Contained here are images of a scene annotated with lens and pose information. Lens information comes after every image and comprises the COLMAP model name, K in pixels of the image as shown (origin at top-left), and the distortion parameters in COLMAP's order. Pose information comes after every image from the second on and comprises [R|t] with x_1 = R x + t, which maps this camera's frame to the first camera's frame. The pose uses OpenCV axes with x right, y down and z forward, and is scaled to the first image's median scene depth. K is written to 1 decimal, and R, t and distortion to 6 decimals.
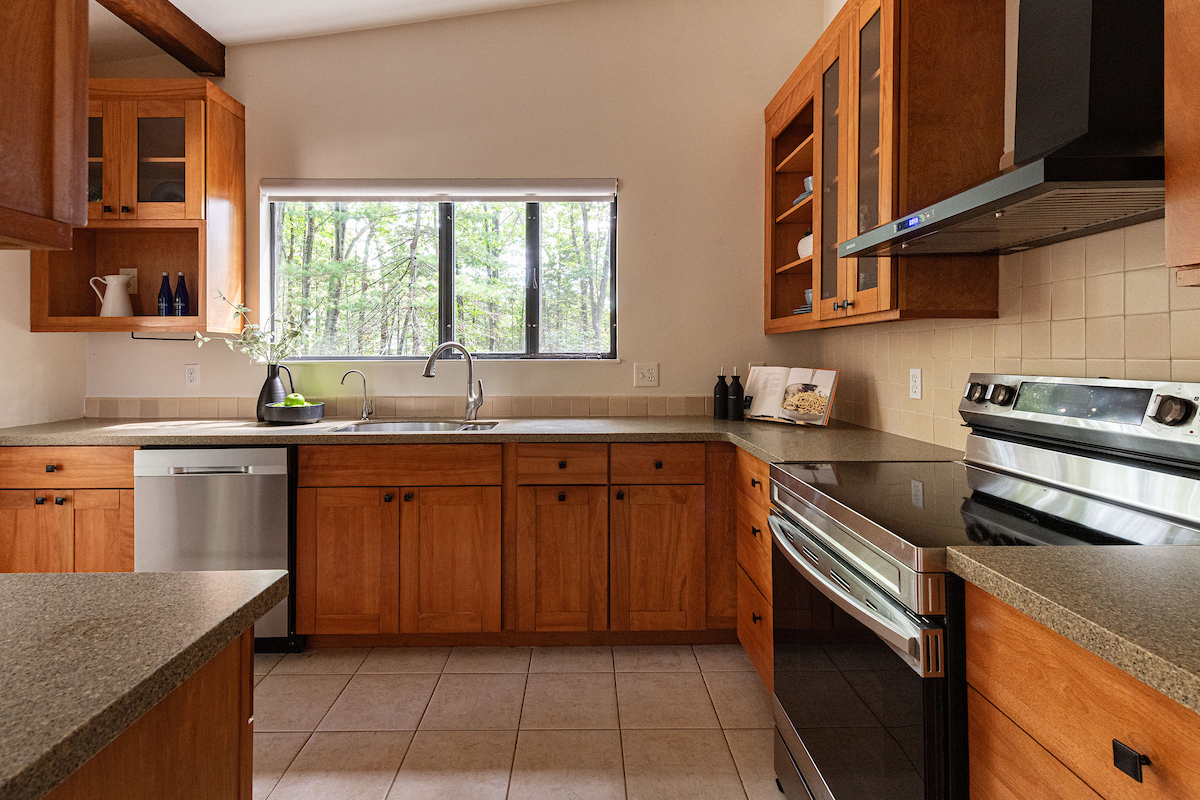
lens RADIAL K [[574.6, 0, 596.7], [0, 574.6, 359.9], [0, 0, 1]] dist [-0.000156, -0.000110]
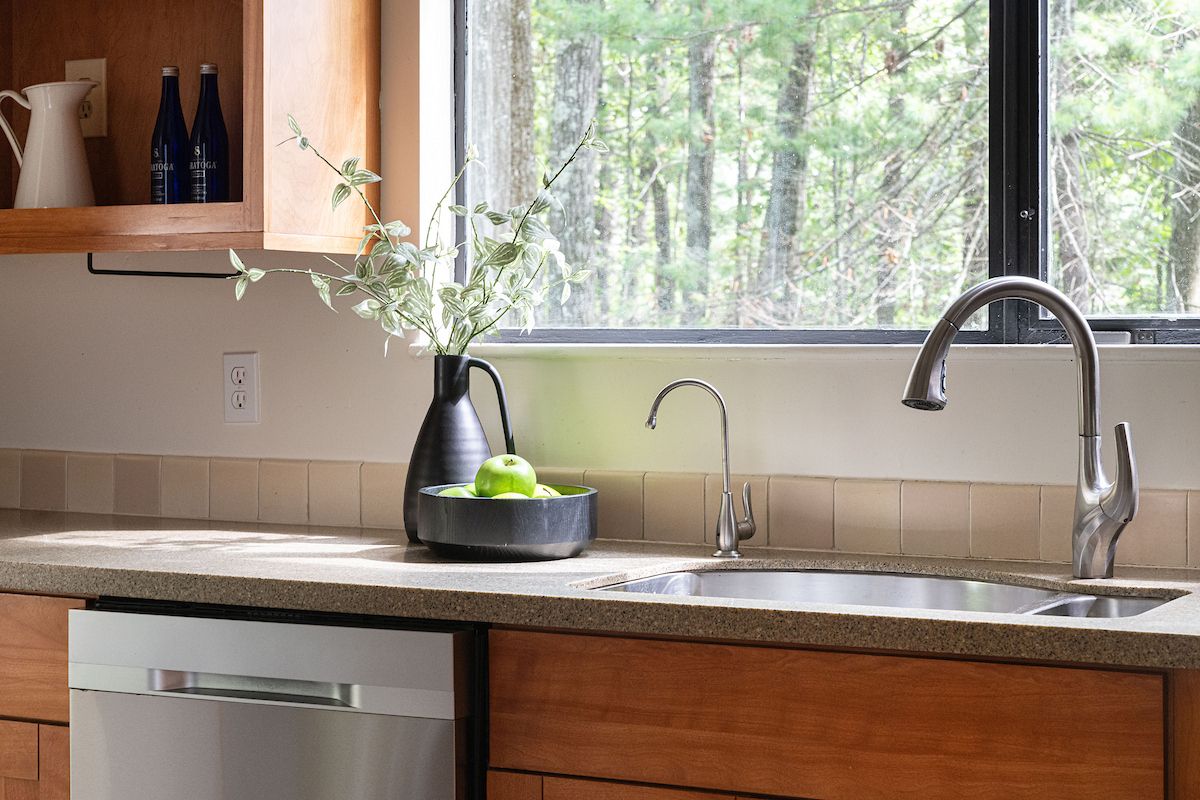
lens RADIAL K [[2329.7, 0, 600.0], [0, 2329.7, 400.0], [0, 0, 1]] dist [-0.005464, 0.218750]
pose [[0.869439, 0.017868, -0.493717, 0.107755], [-0.005231, 0.999623, 0.026966, -0.002200], [0.494013, -0.020863, 0.869204, -0.018087]]
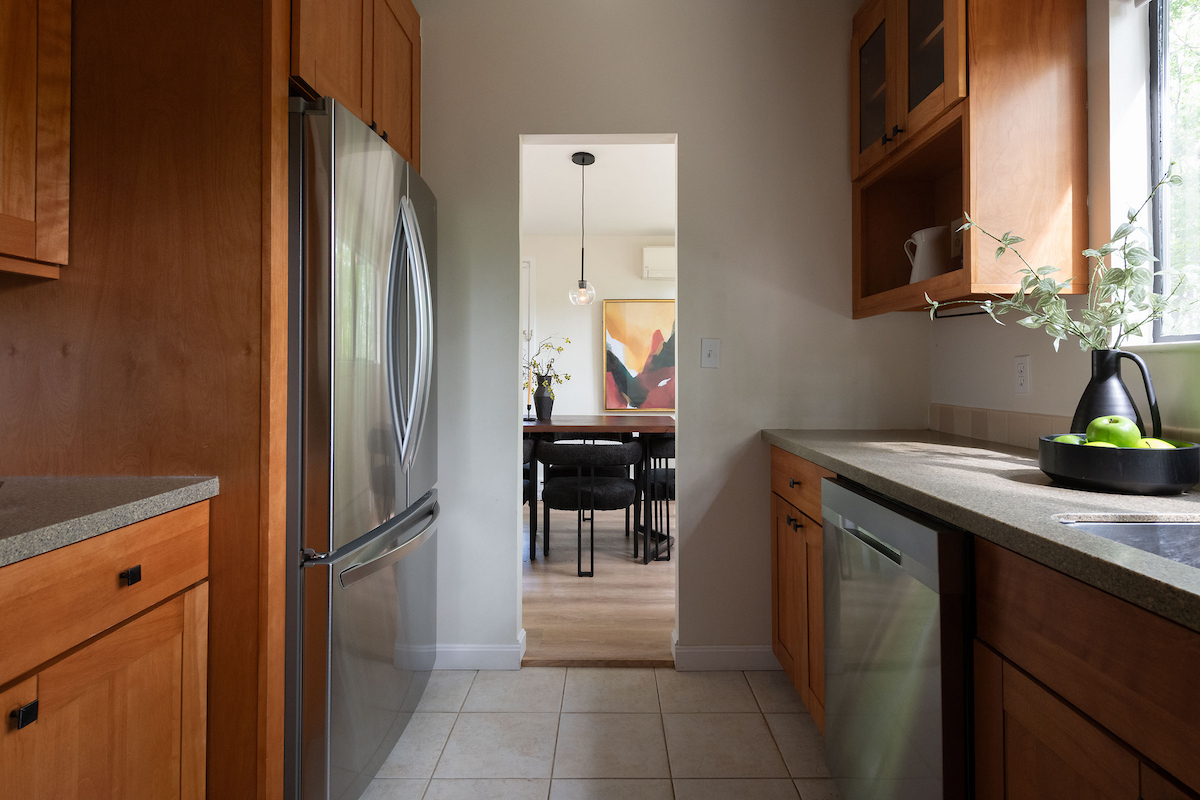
lens RADIAL K [[630.5, 0, 601.0], [0, 630.5, 368.7], [0, 0, 1]] dist [-0.001839, -0.000245]
pose [[-0.026827, -0.006033, -0.999622, -0.052034], [-0.006638, 0.999961, -0.005857, 0.029500], [0.999618, 0.006478, -0.026866, 0.632779]]
